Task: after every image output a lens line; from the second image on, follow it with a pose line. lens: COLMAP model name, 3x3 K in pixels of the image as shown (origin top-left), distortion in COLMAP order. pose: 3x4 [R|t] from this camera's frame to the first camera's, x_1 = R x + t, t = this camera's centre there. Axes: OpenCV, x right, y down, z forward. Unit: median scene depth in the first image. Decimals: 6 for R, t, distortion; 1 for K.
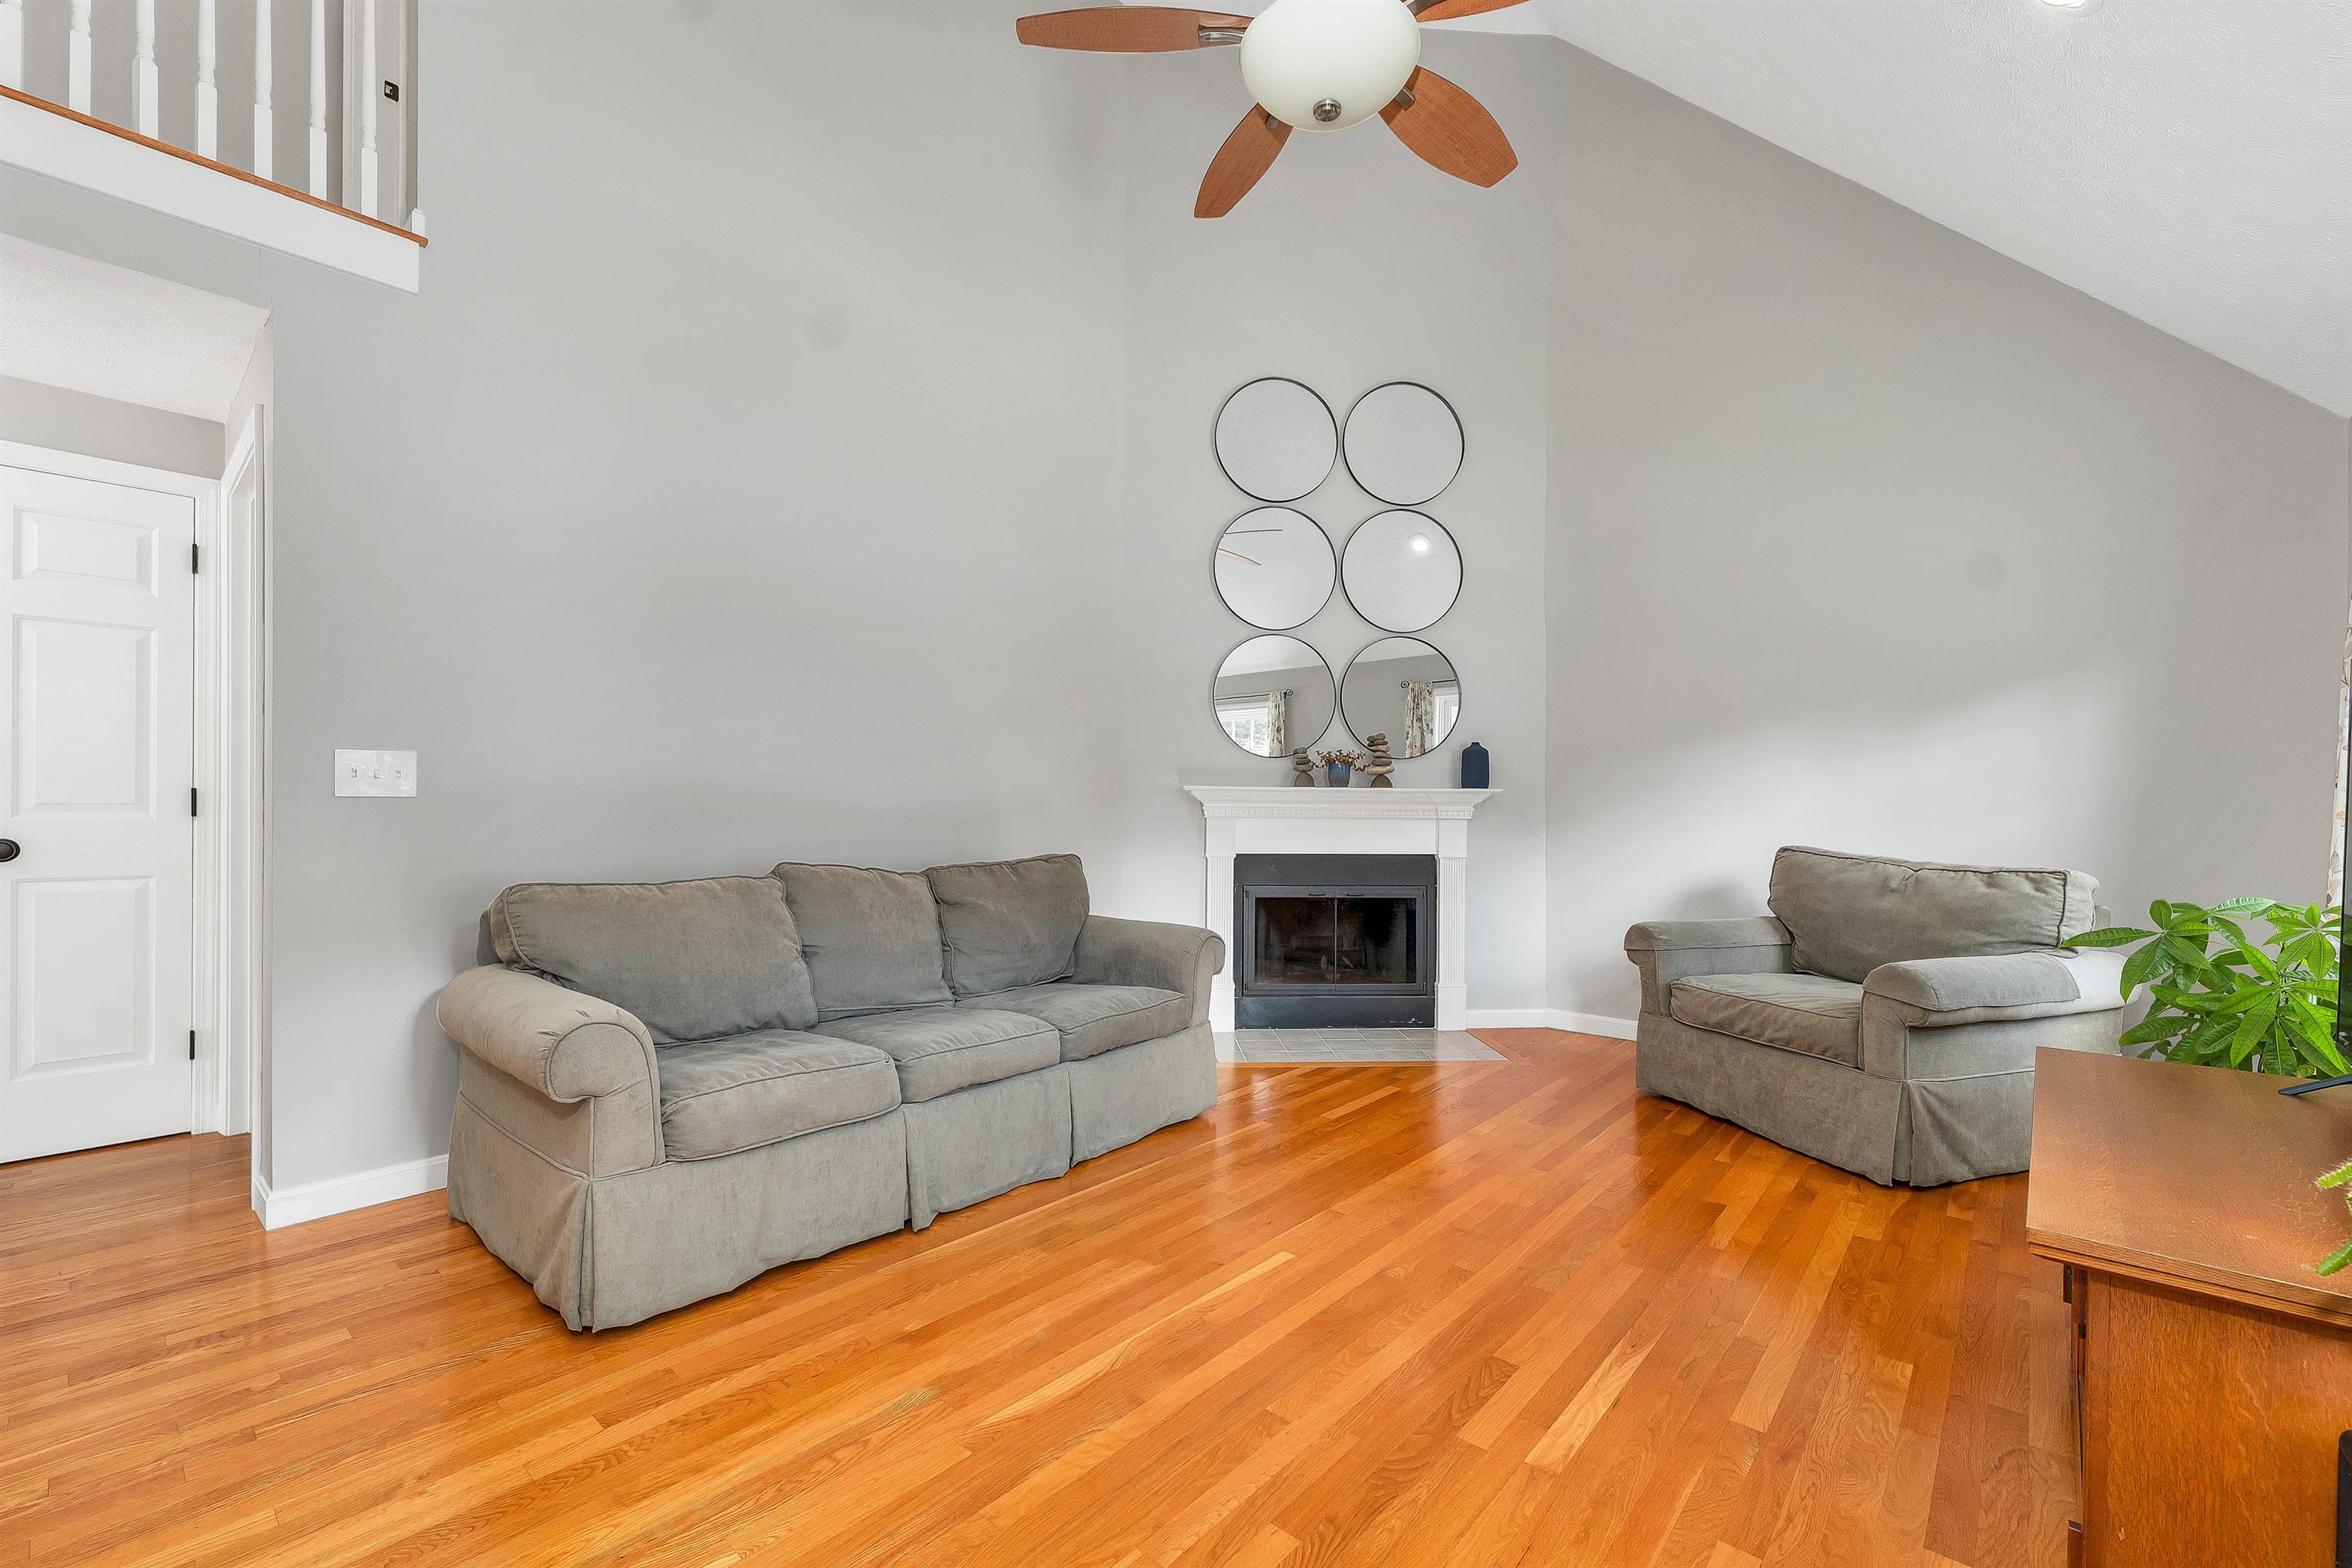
lens RADIAL K [[982.9, 0, 1175.7], [0, 982.9, 814.5], [0, 0, 1]] dist [0.000064, 0.000085]
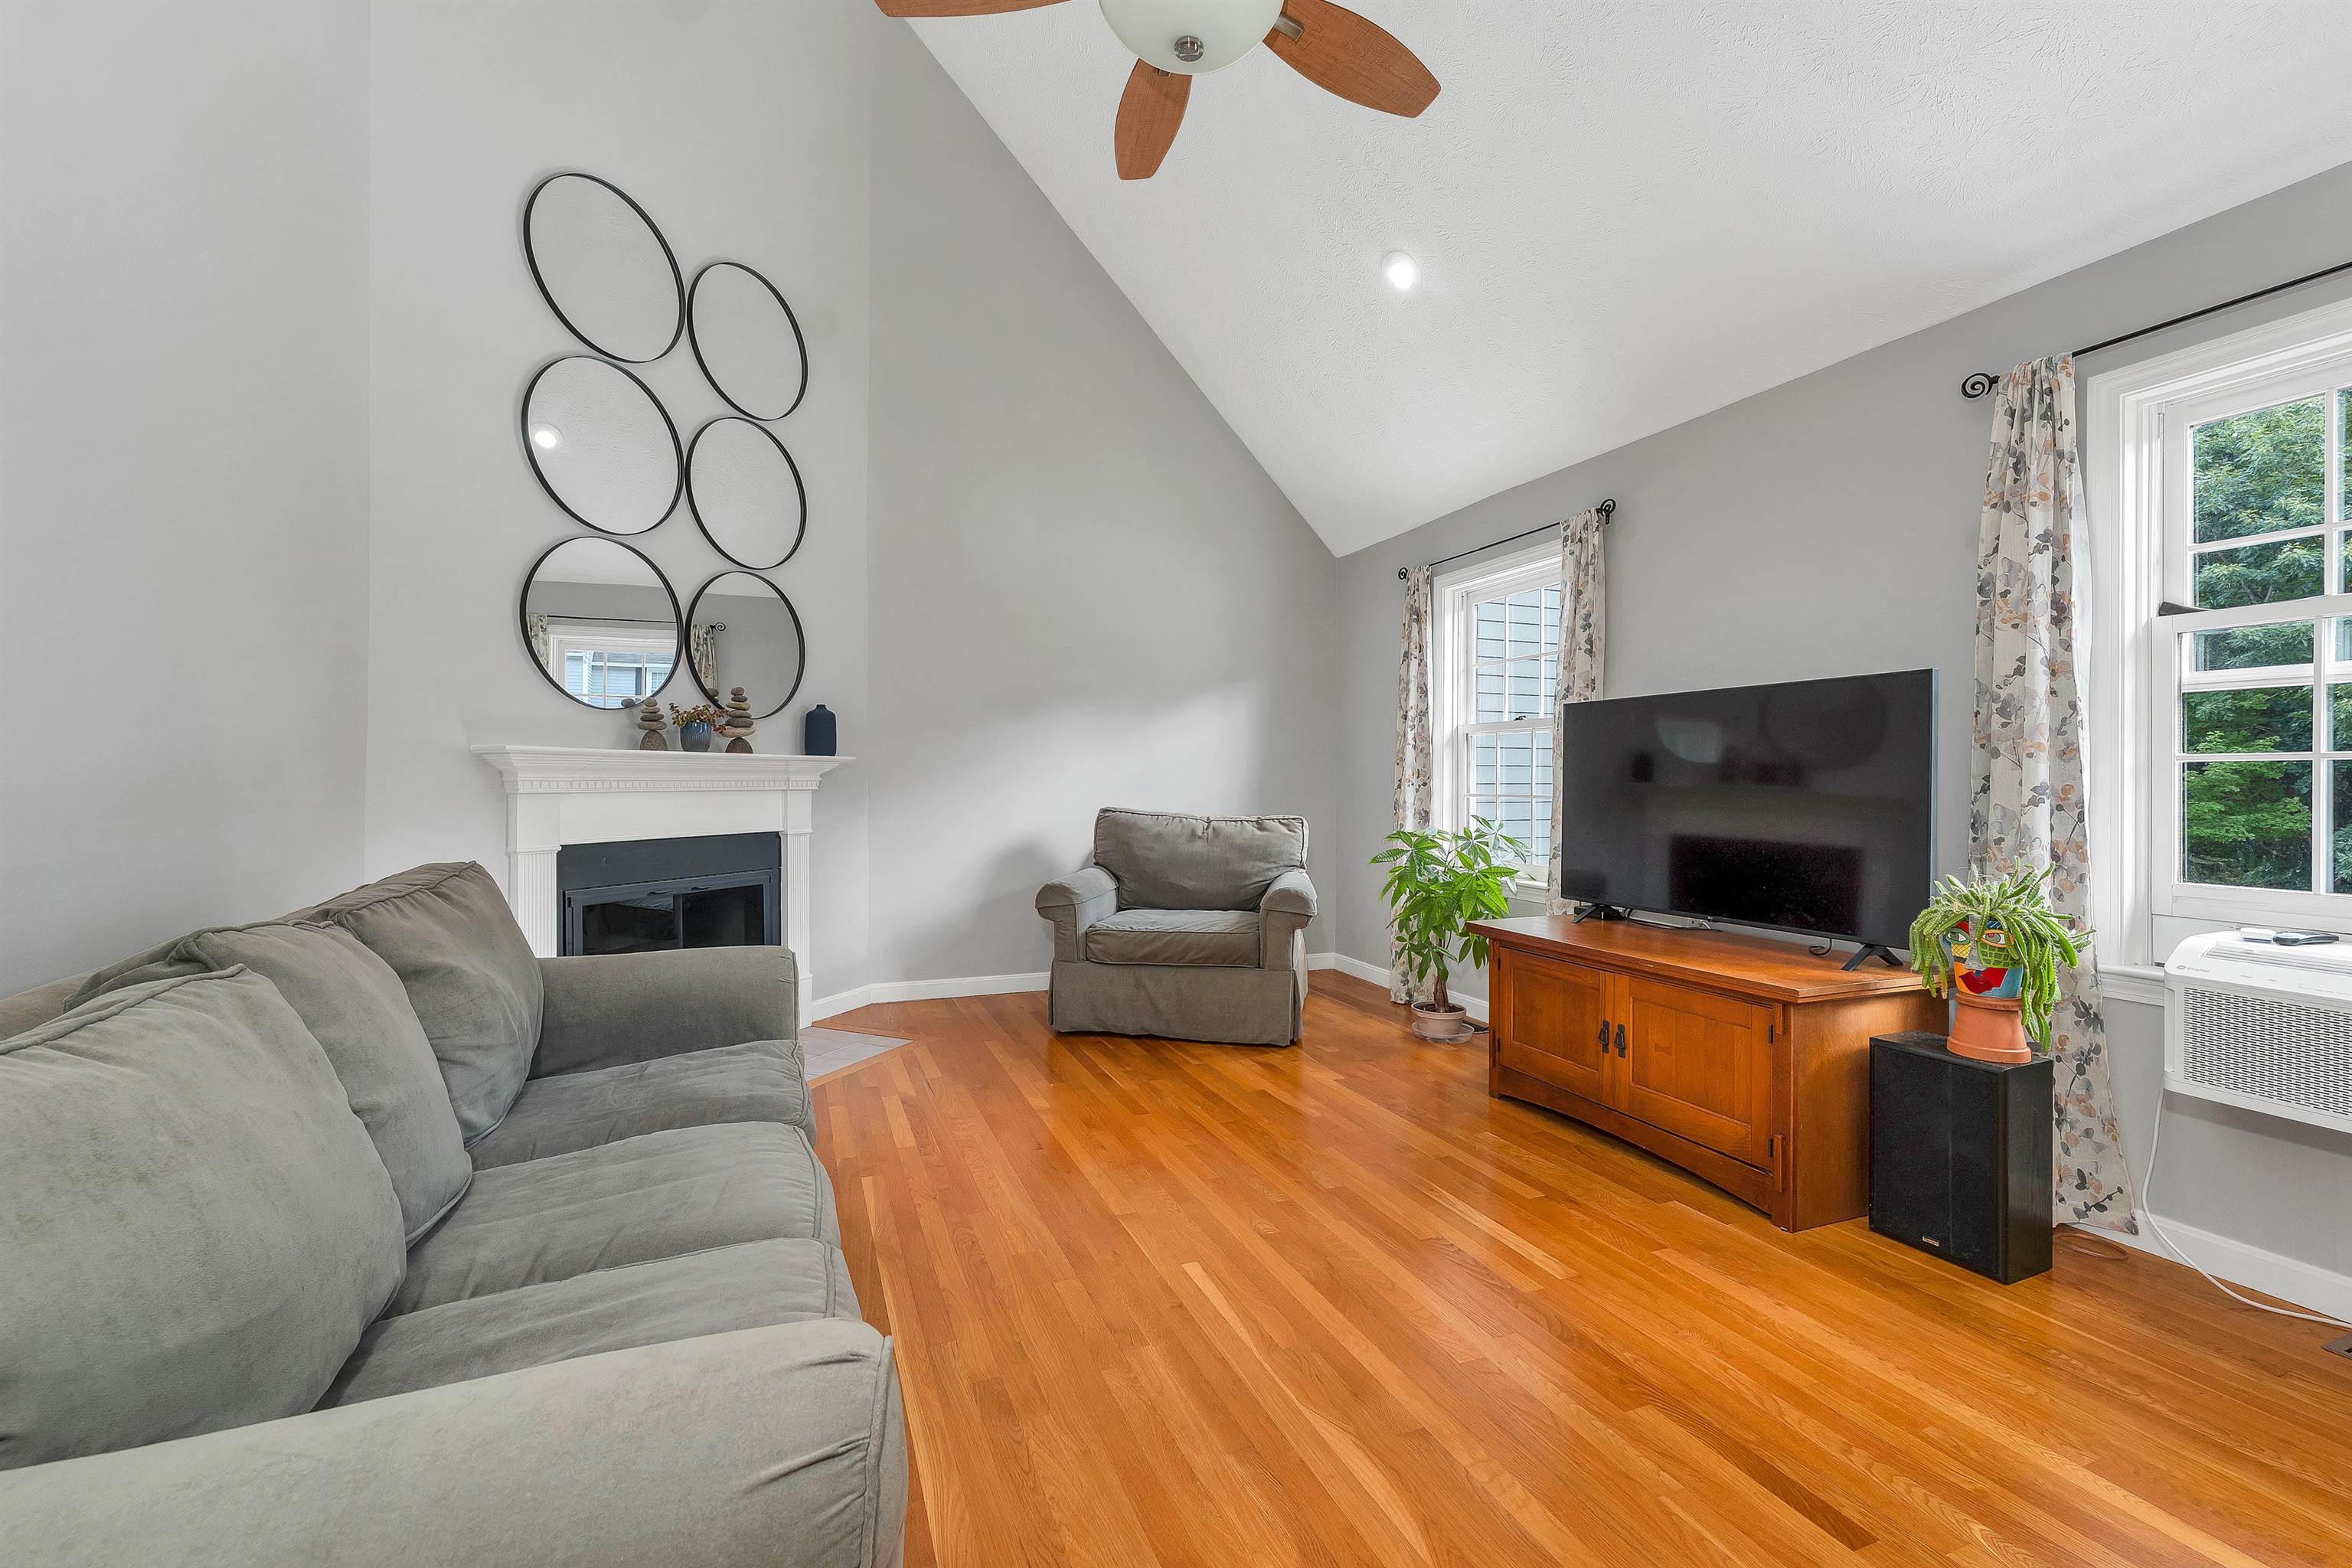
lens RADIAL K [[995.5, 0, 1176.0], [0, 995.5, 784.0], [0, 0, 1]] dist [0.000178, 0.000112]
pose [[0.445070, -0.012719, 0.895405, -0.495988], [0.006306, 0.999919, 0.011069, -0.011484], [-0.895474, 0.000719, 0.445114, 0.404917]]
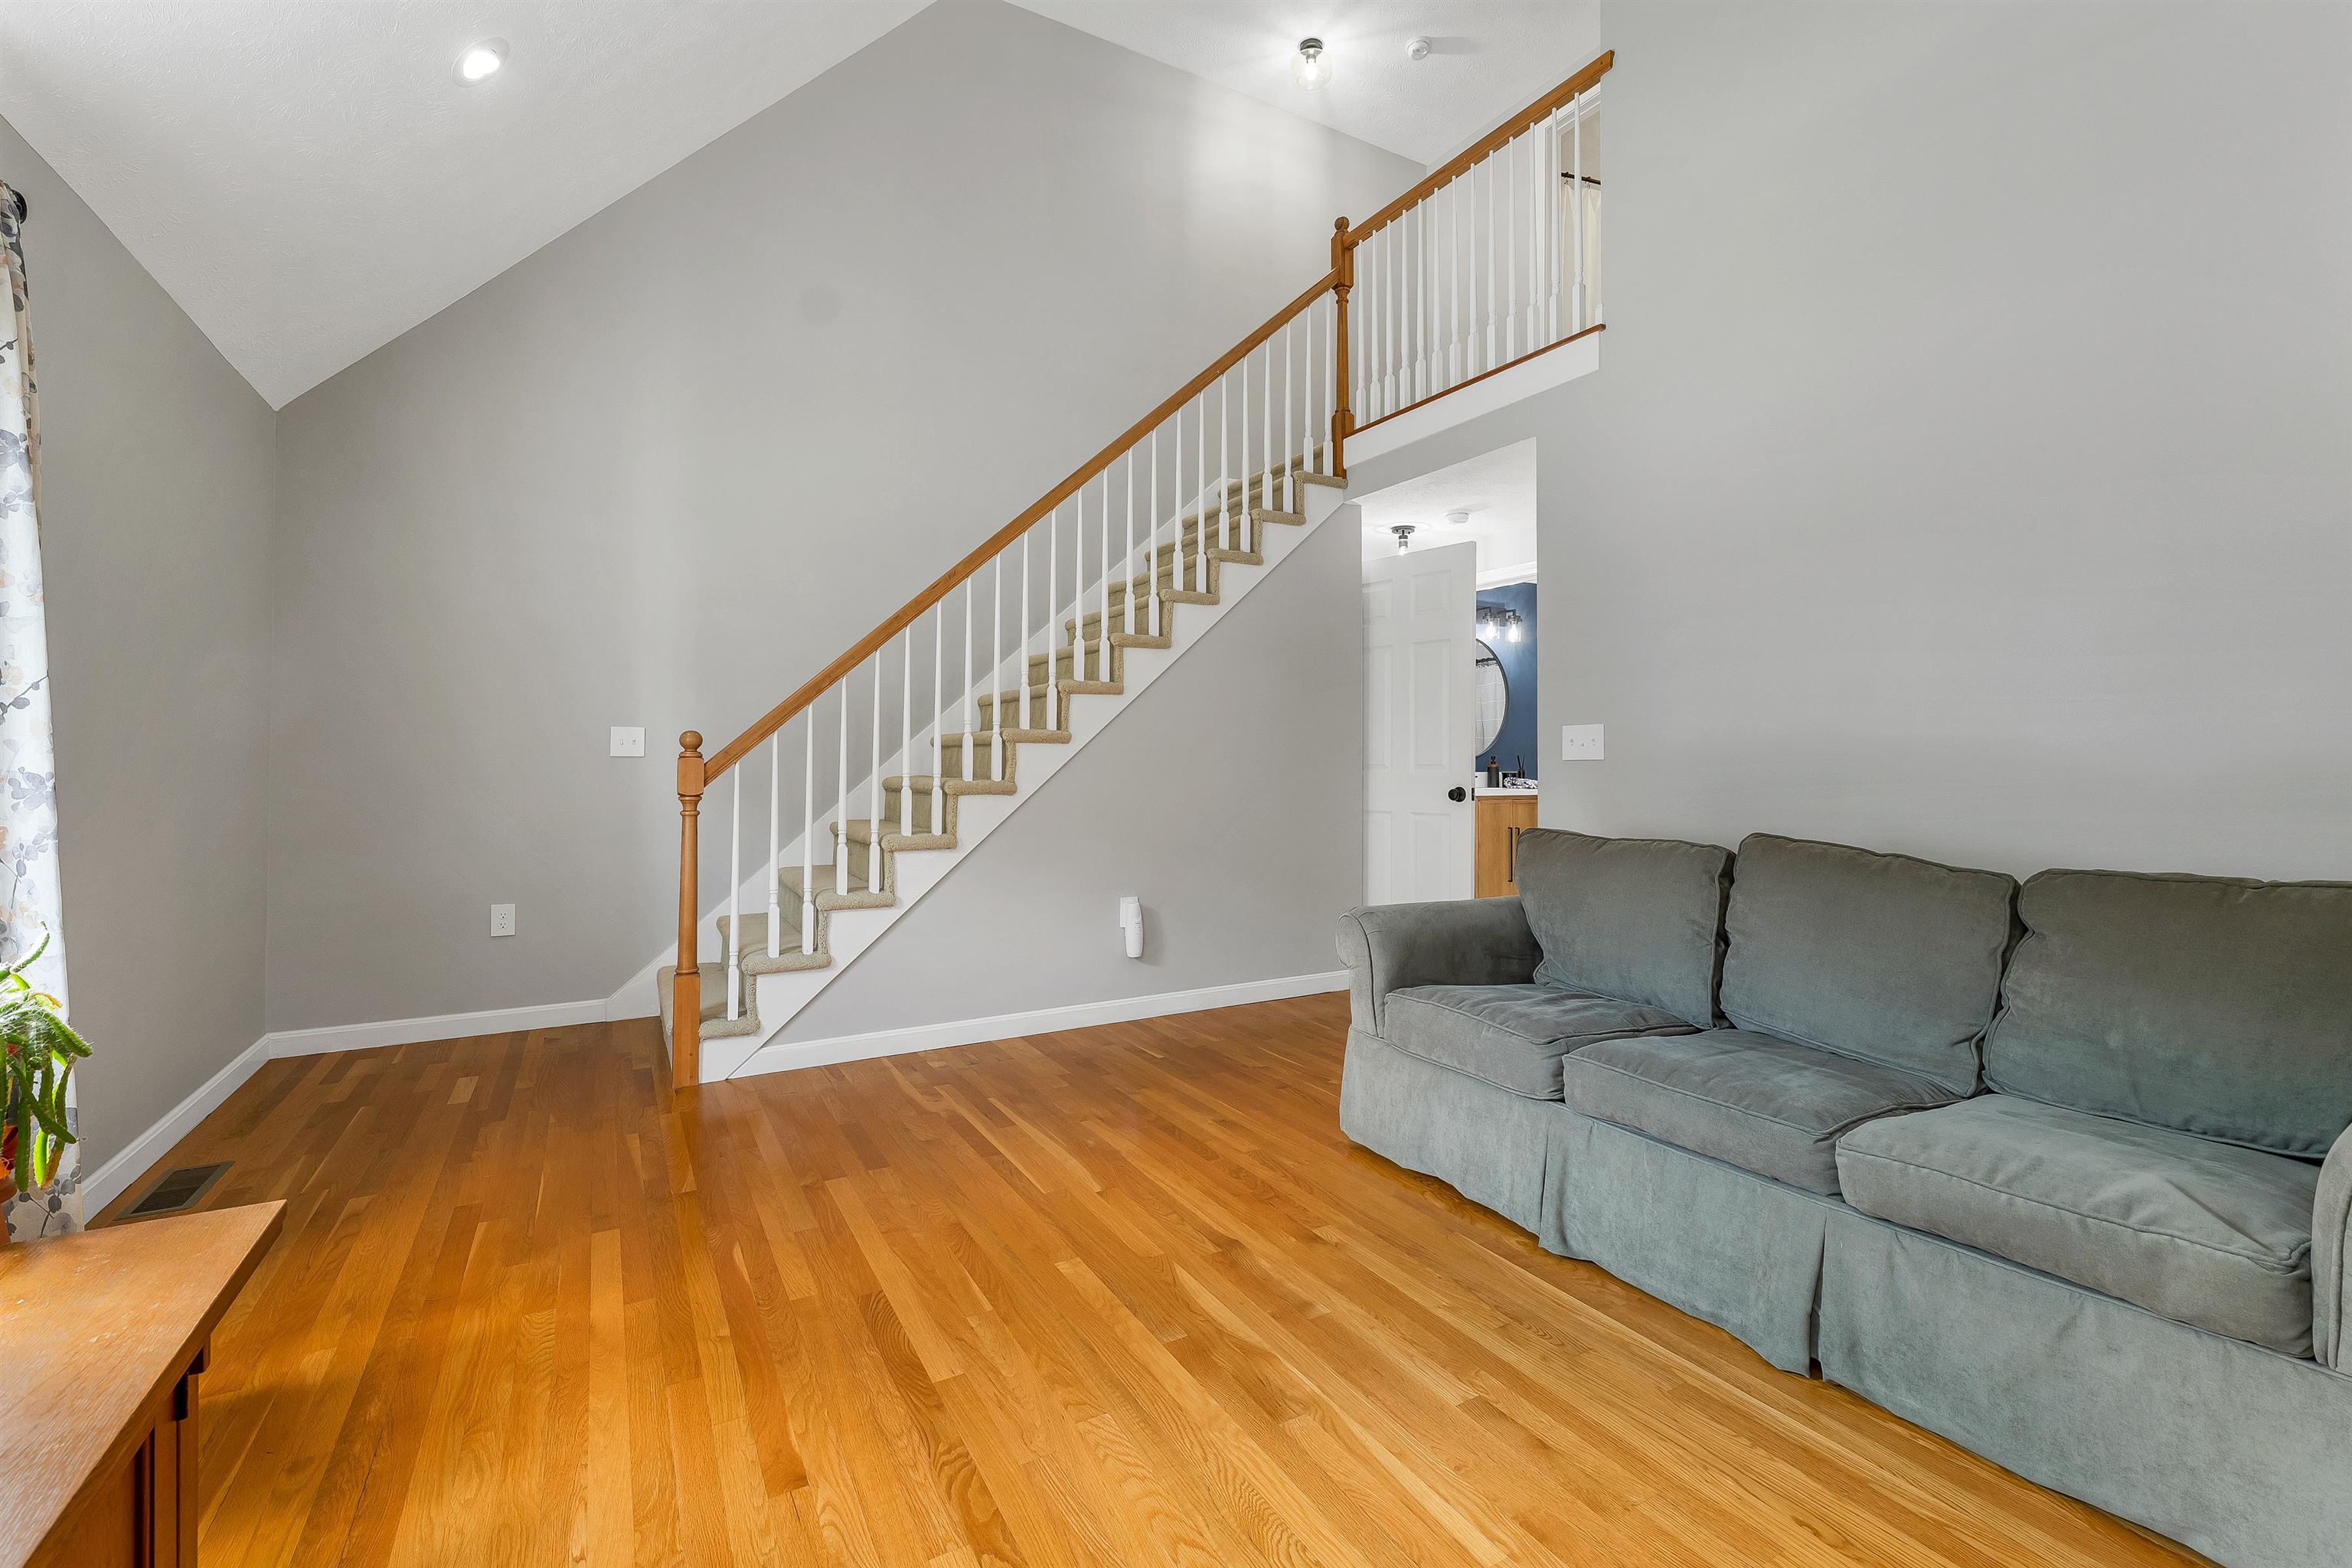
lens RADIAL K [[1011.5, 0, 1175.0], [0, 1011.5, 749.0], [0, 0, 1]] dist [-0.000445, -0.000044]
pose [[-0.315928, -0.016165, -0.948645, 0.503348], [-0.012664, 0.999838, -0.012819, -0.006314], [0.948699, 0.007964, -0.316082, 0.687682]]
